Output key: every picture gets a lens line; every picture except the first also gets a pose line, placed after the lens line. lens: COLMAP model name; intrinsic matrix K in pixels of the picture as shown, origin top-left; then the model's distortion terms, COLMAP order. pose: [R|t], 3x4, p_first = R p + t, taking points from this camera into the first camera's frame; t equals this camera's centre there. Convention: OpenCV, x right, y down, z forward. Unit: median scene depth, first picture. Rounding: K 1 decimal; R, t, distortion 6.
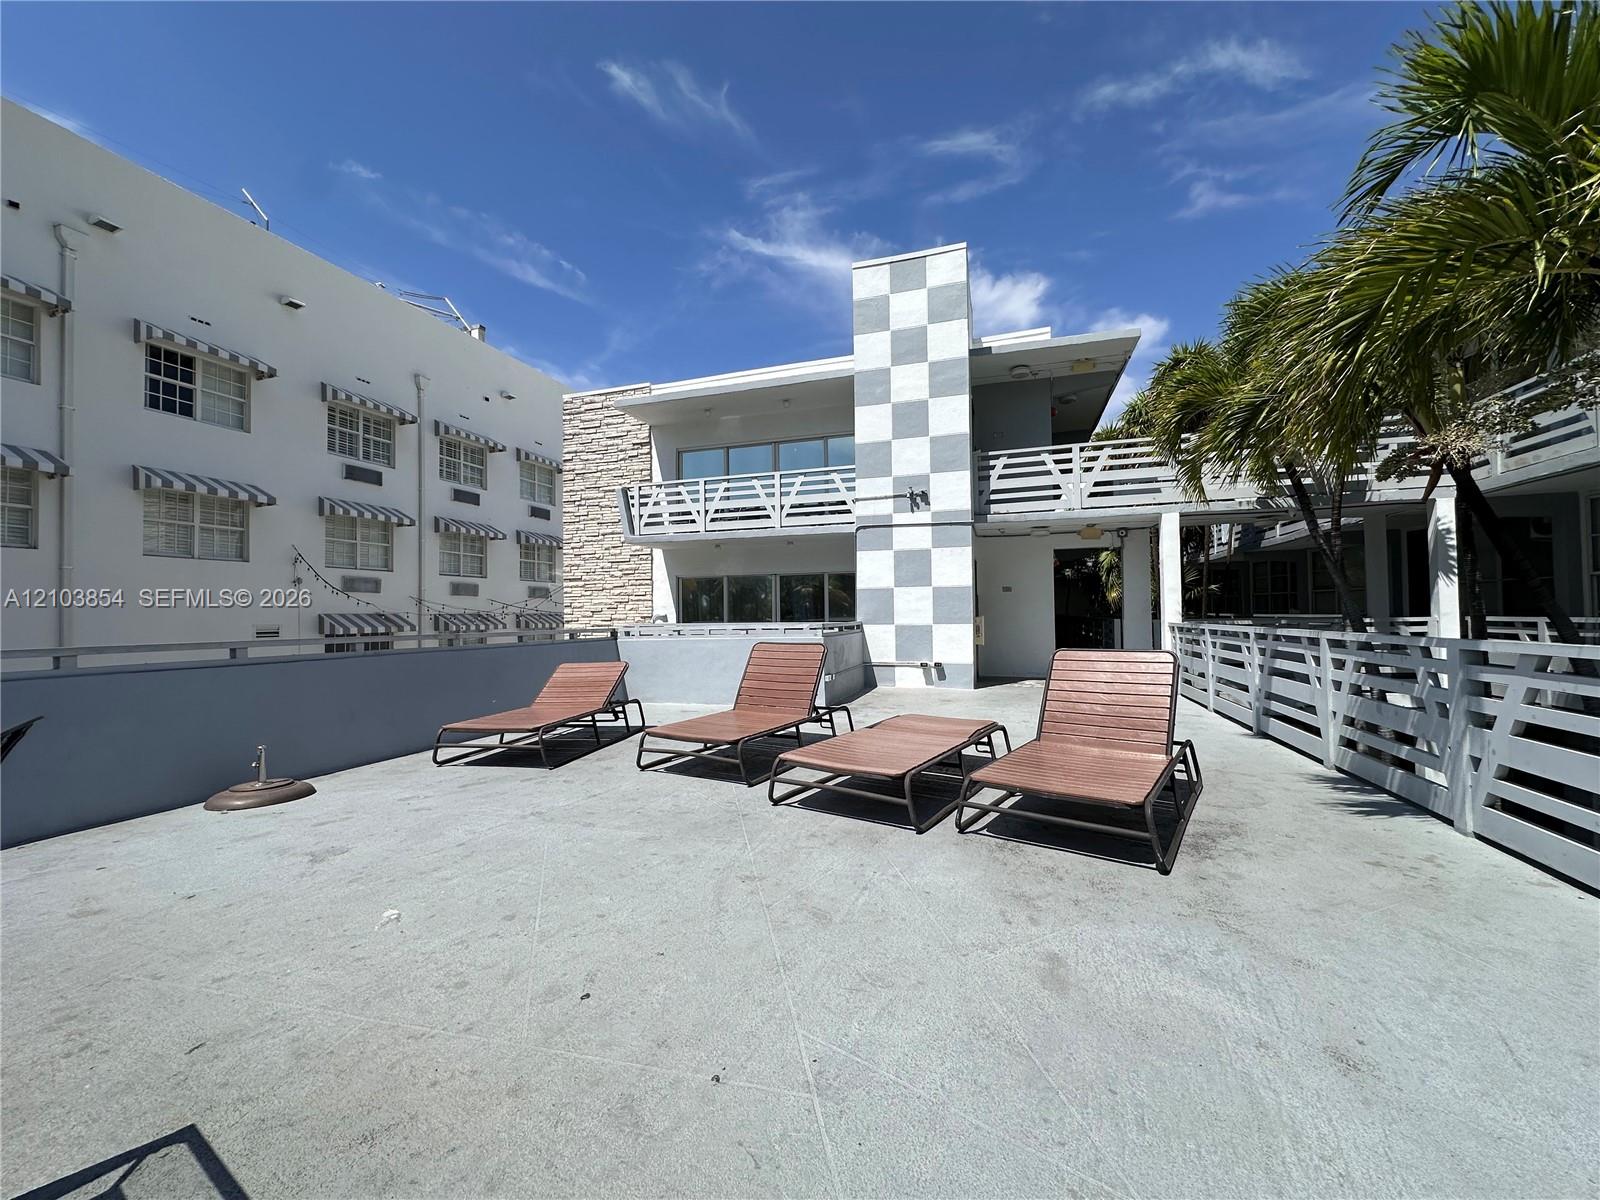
lens RADIAL K [[641.8, 0, 800.0], [0, 641.8, 600.0], [0, 0, 1]] dist [-0.003802, 0.000085]
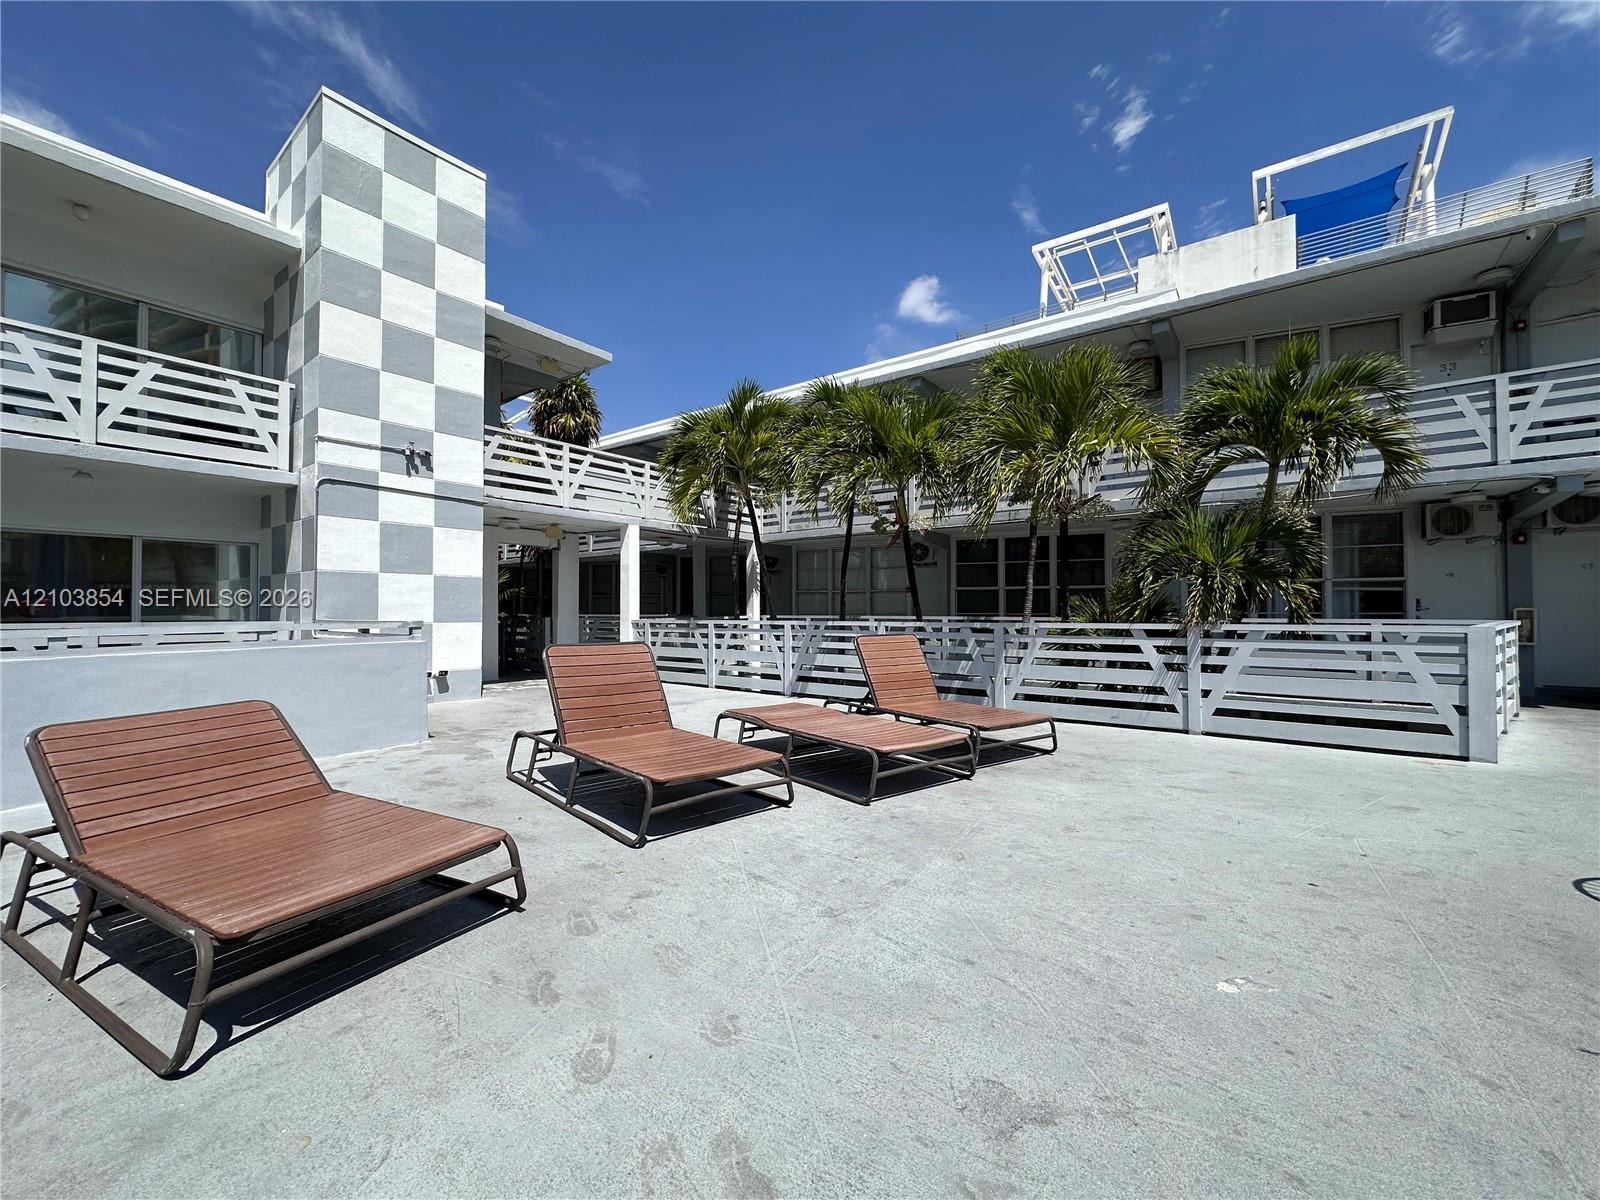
lens RADIAL K [[641.8, 0, 800.0], [0, 641.8, 600.0], [0, 0, 1]] dist [-0.003802, 0.000085]
pose [[0.322599, 0.027059, 0.946149, -0.426666], [-0.022368, 0.999530, -0.020959, 0.017284], [-0.946271, -0.014402, 0.323053, 0.346943]]
